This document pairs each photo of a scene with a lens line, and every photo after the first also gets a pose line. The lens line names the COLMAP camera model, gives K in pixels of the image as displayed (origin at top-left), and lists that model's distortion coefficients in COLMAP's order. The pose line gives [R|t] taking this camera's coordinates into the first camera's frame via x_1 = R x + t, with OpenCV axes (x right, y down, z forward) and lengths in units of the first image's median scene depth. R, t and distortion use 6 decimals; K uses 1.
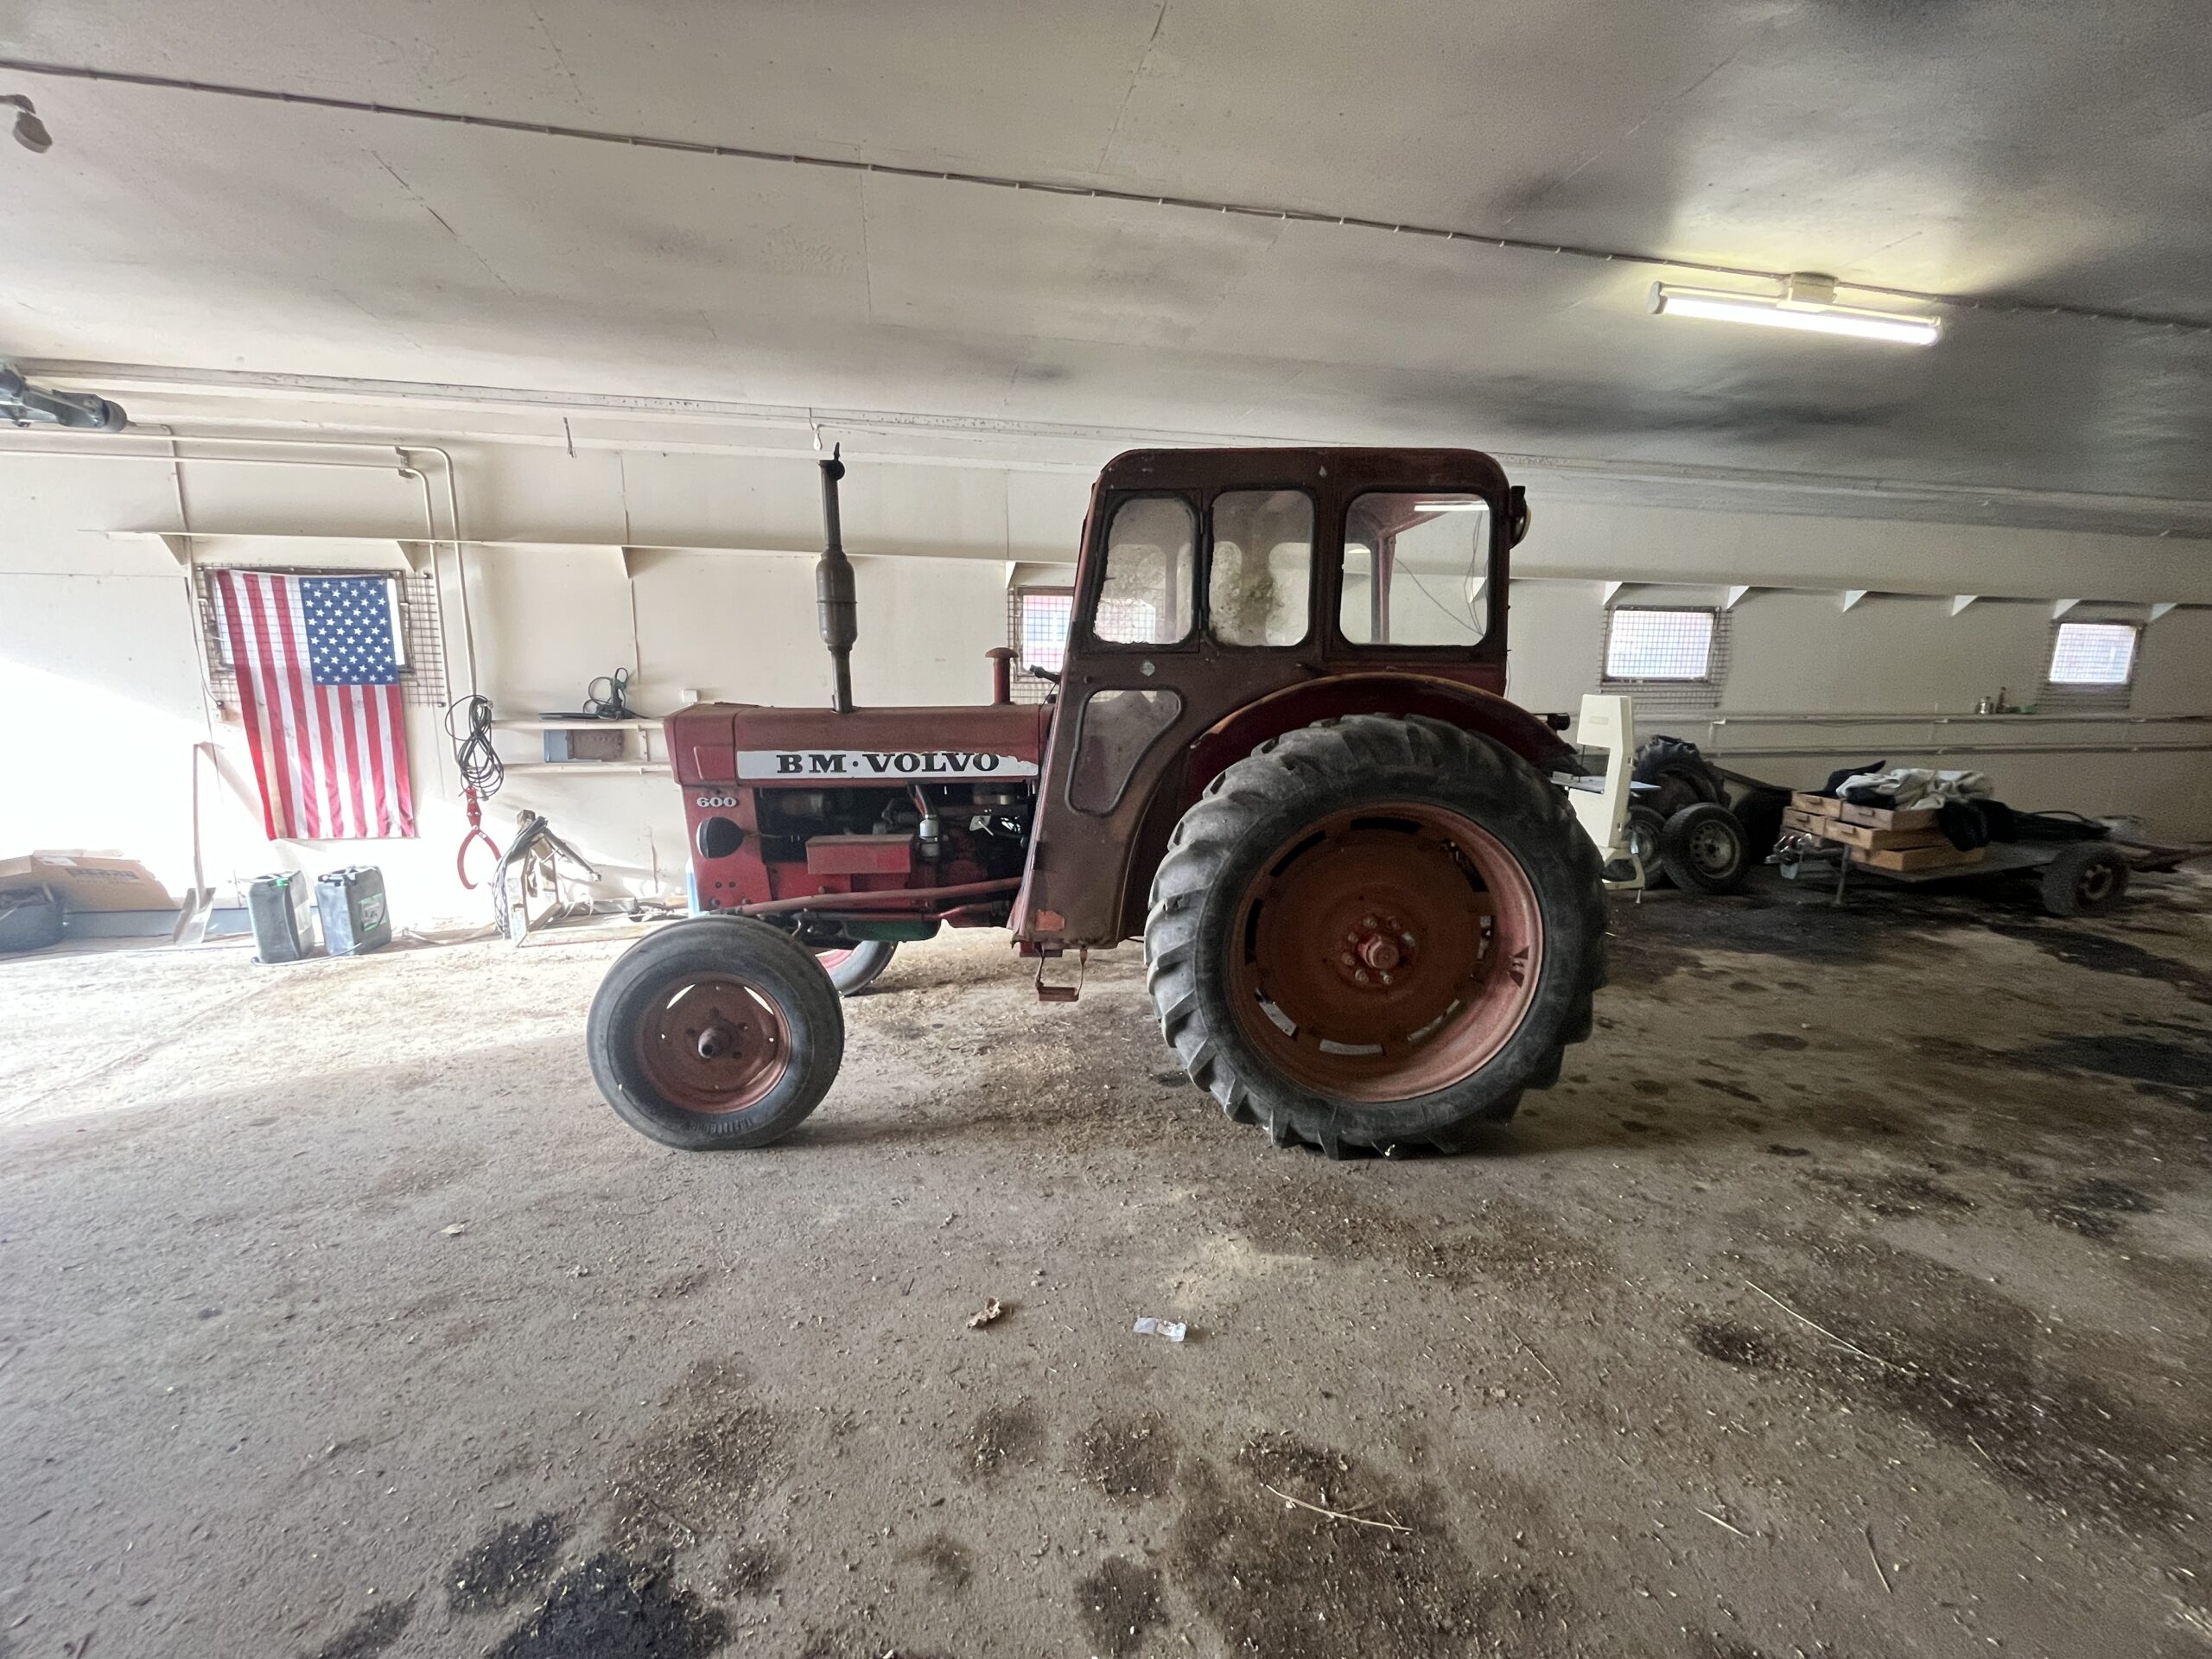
lens RADIAL K [[893.5, 0, 1086.5], [0, 893.5, 837.0], [0, 0, 1]] dist [-0.003966, 0.000127]
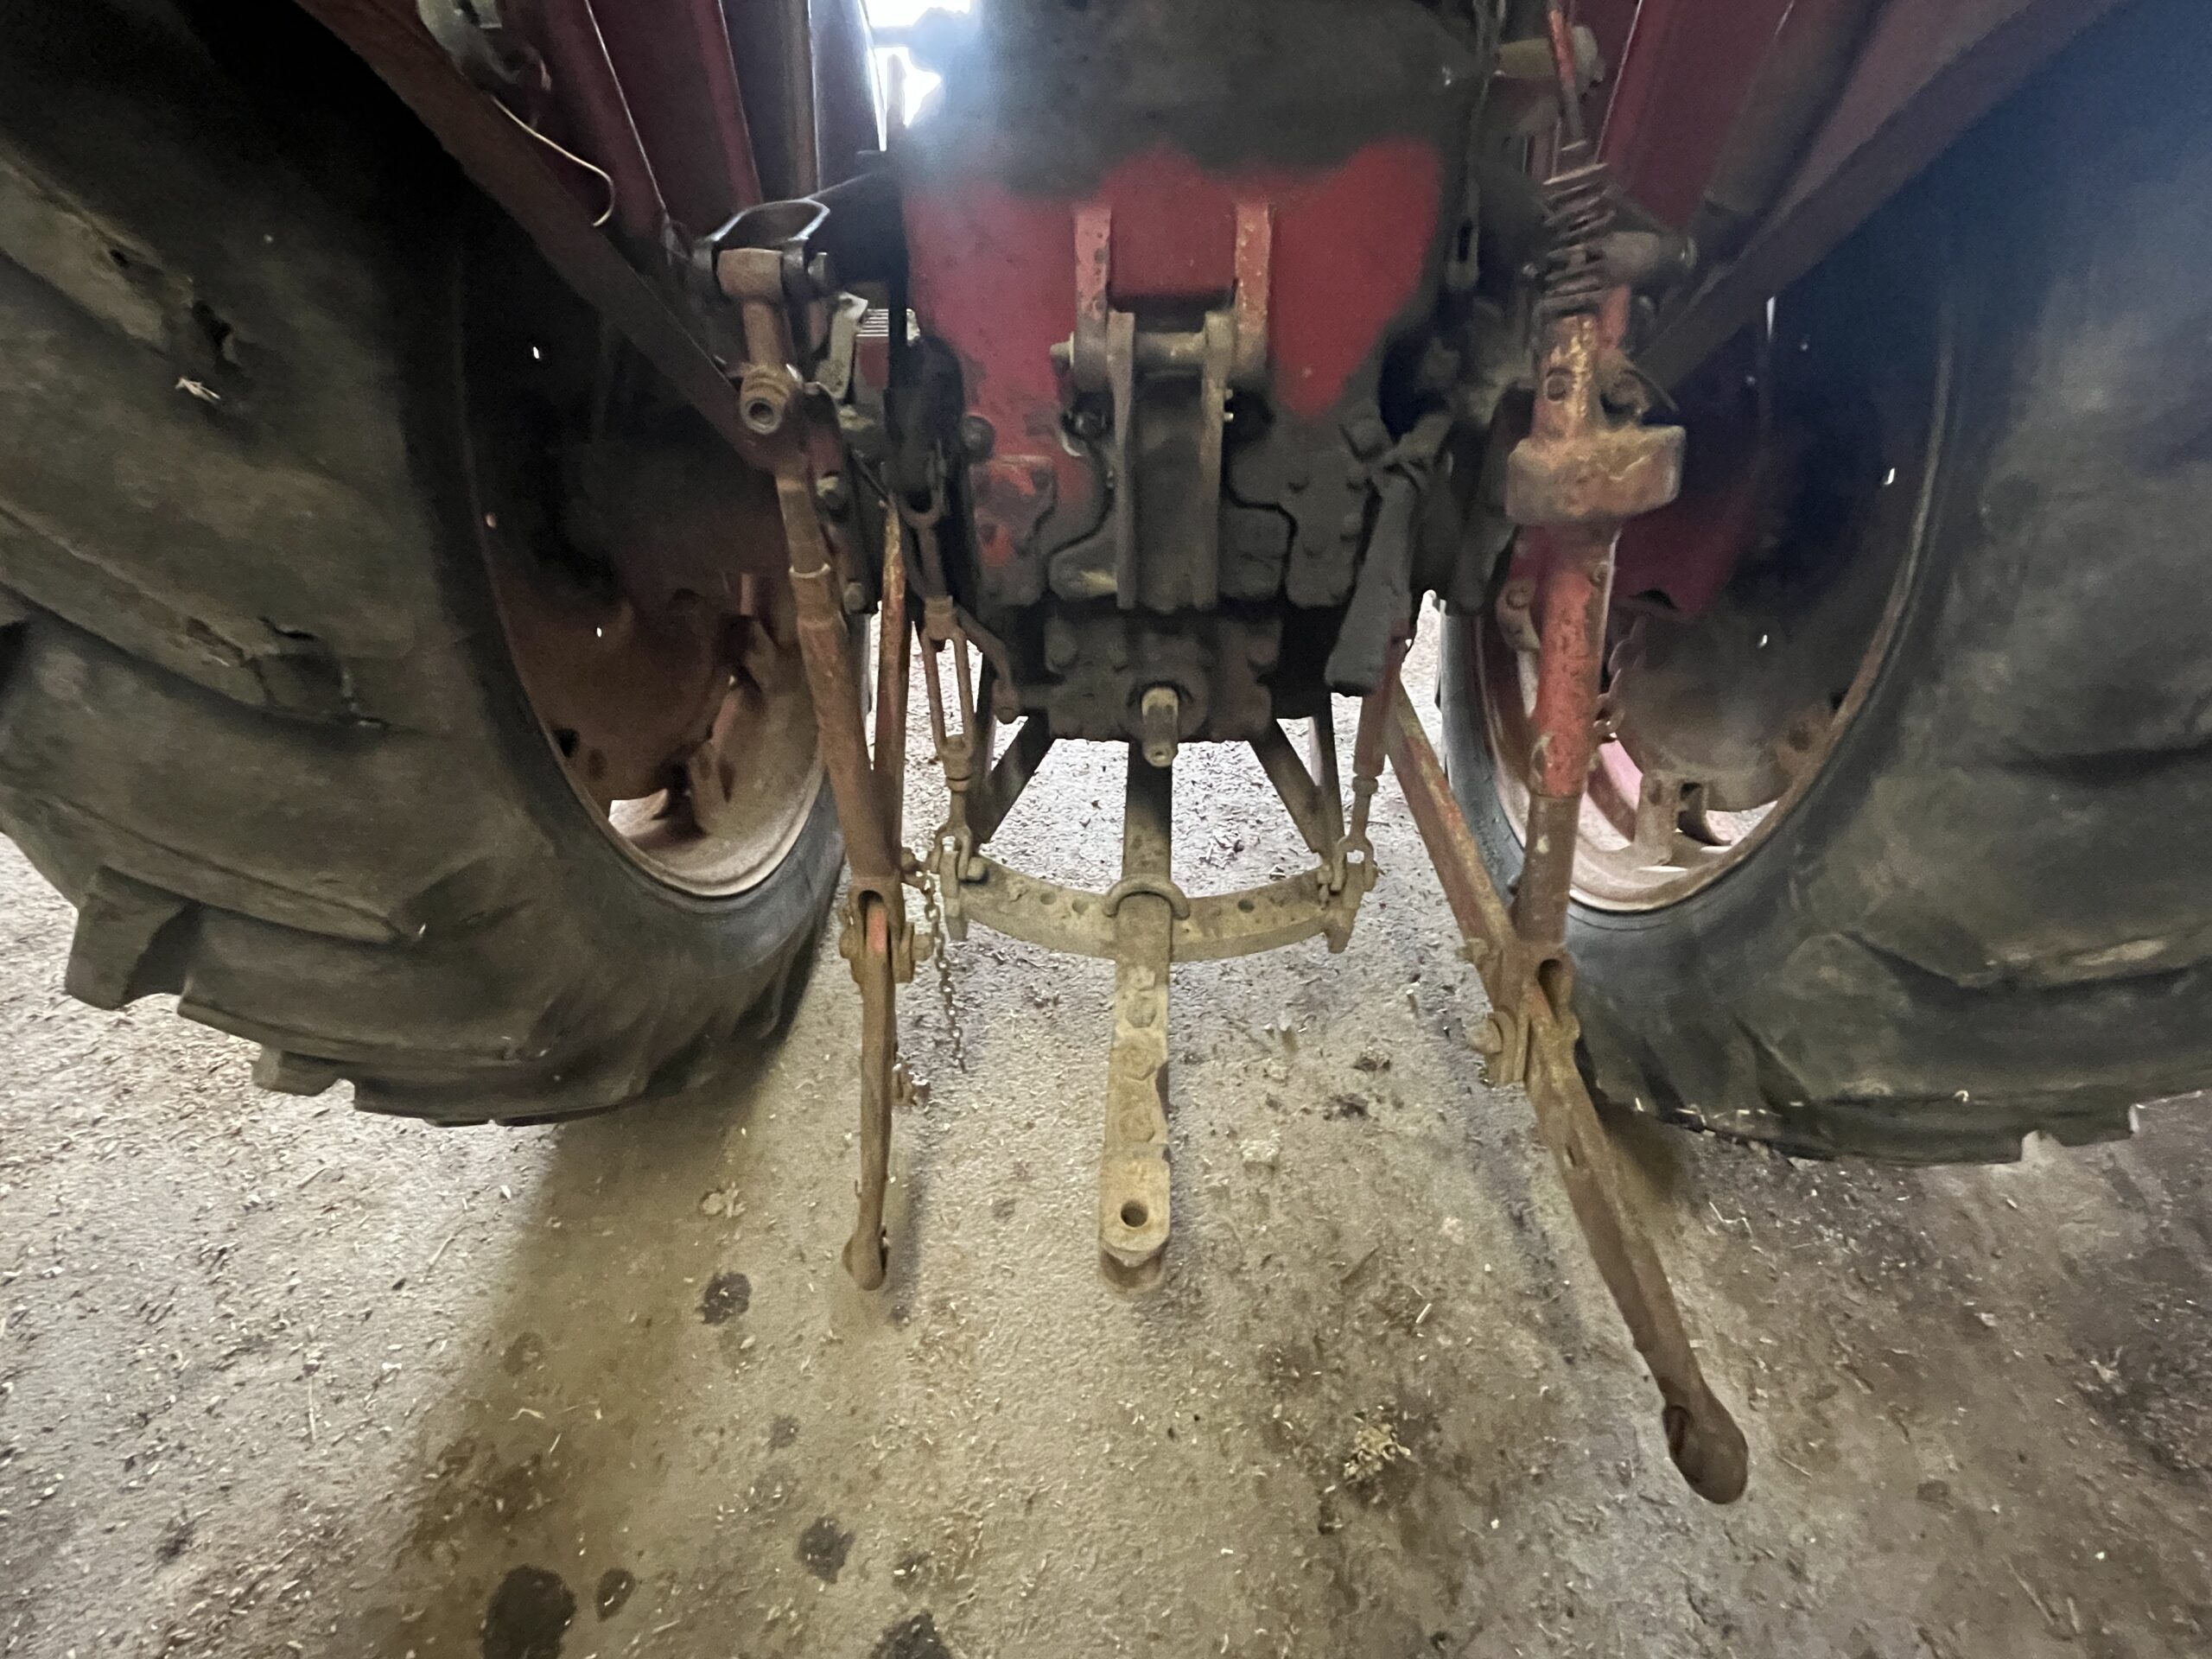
lens RADIAL K [[985.8, 0, 1088.1], [0, 985.8, 830.6], [0, 0, 1]] dist [-0.003939, -0.000607]
pose [[-0.051487, 0.688858, -0.723065, 0.621307], [-0.163482, 0.708445, 0.686571, -0.091343], [0.985202, 0.153558, 0.076140, 1.051532]]
